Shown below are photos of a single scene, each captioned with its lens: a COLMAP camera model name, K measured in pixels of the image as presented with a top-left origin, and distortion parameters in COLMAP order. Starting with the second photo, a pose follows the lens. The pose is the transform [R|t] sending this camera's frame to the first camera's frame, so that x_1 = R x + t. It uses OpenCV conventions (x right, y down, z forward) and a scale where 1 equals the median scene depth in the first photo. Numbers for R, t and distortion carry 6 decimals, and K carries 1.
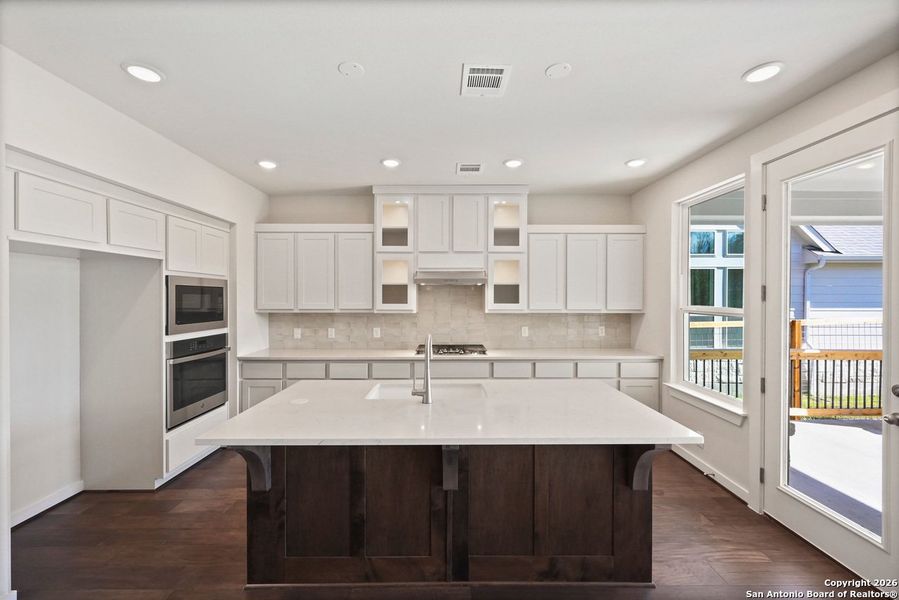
lens RADIAL K [[356.4, 0, 449.5], [0, 356.4, 300.0], [0, 0, 1]] dist [0.000166, 0.000013]
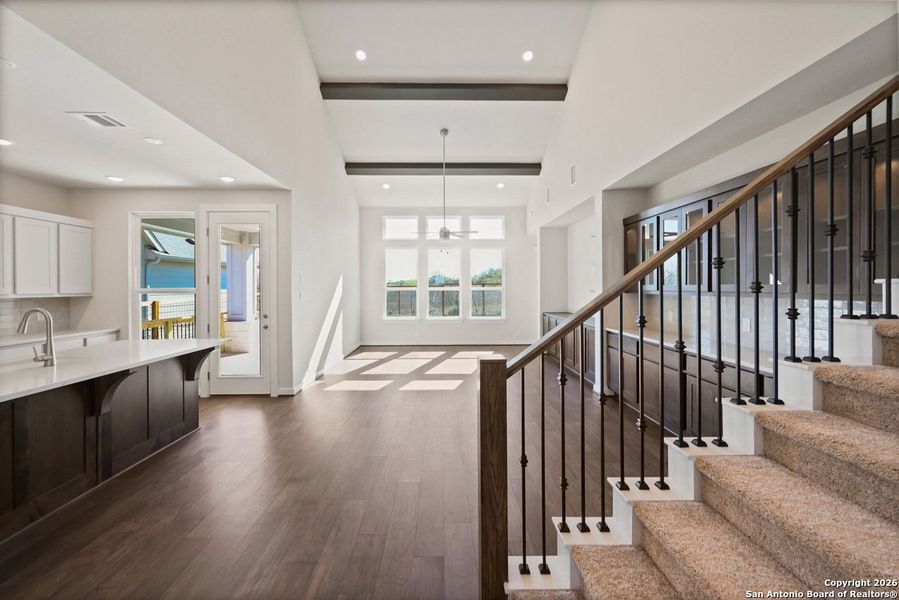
lens RADIAL K [[364.2, 0, 448.1], [0, 364.2, 289.2], [0, 0, 1]] dist [-0.000724, -0.000063]
pose [[-0.009048, -0.006609, 0.999937, -0.685839], [0.012636, 0.999898, 0.006723, 0.022723], [-0.999879, 0.012696, -0.008963, -0.166628]]
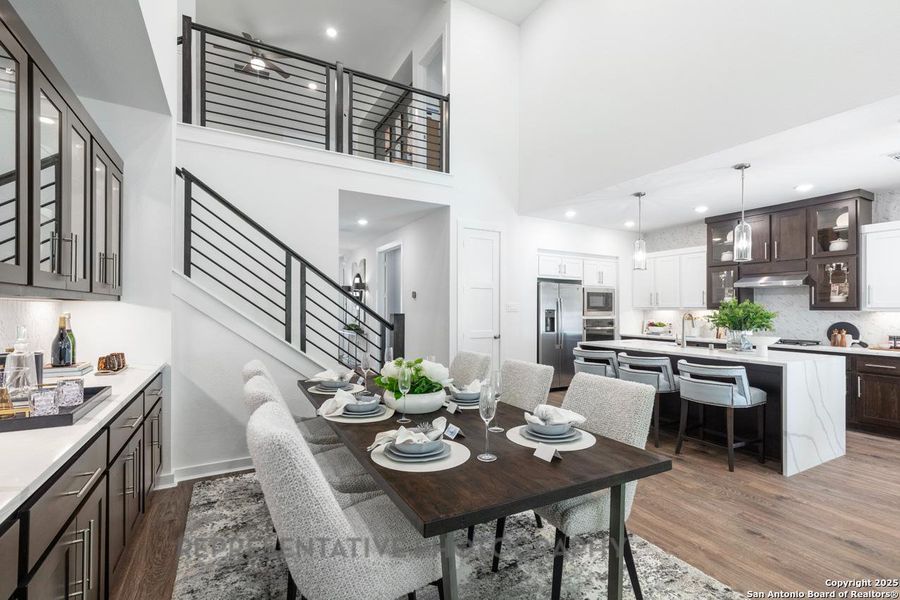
lens RADIAL K [[404.3, 0, 449.2], [0, 404.3, 304.4], [0, 0, 1]] dist [0.009295, -0.000360]
pose [[0.472615, -0.004955, -0.881255, 0.709450], [-0.014687, 0.999801, -0.013497, 0.055981], [0.881147, 0.019322, 0.472448, -0.628184]]
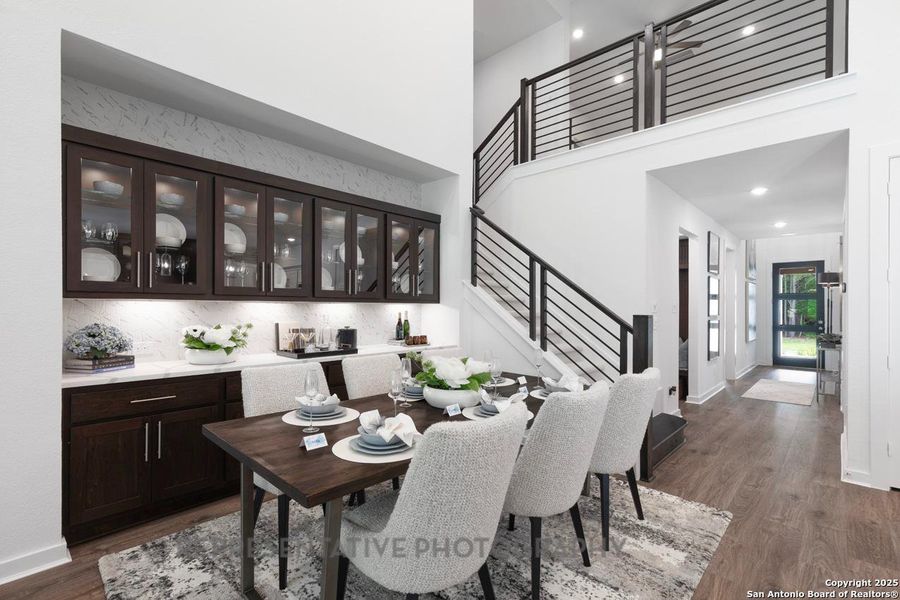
lens RADIAL K [[413.6, 0, 448.6], [0, 413.6, 309.1], [0, 0, 1]] dist [0.004202, 0.000498]
pose [[-0.686641, -0.000868, -0.726996, 0.618163], [-0.011285, 0.999892, 0.009465, 0.052403], [0.726909, 0.014703, -0.686576, 0.040405]]
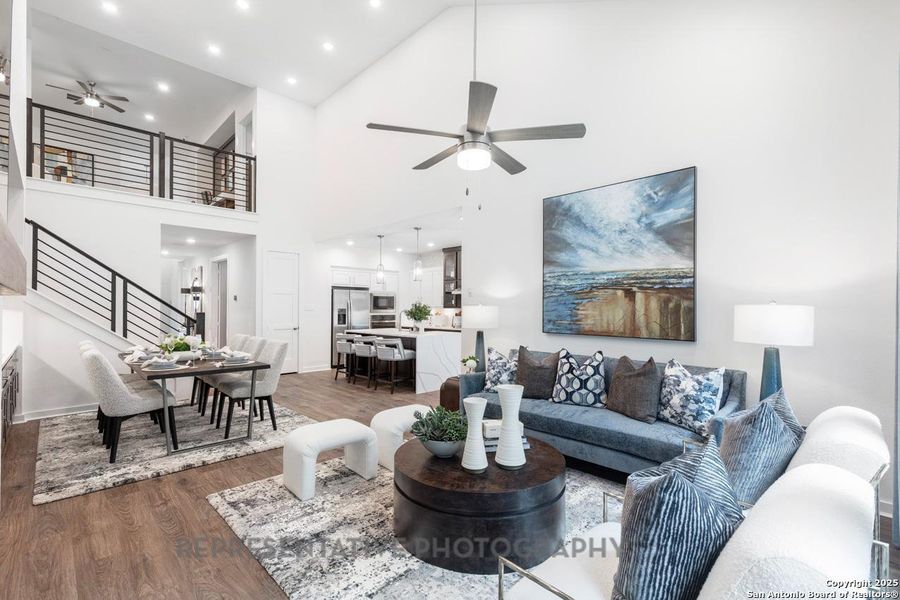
lens RADIAL K [[407.1, 0, 446.5], [0, 407.1, 300.8], [0, 0, 1]] dist [0.008066, -0.000099]
pose [[0.687719, -0.009767, -0.725912, 1.567656], [-0.007836, 0.999751, -0.020875, 0.048032], [0.725935, 0.020044, 0.687471, -0.655132]]
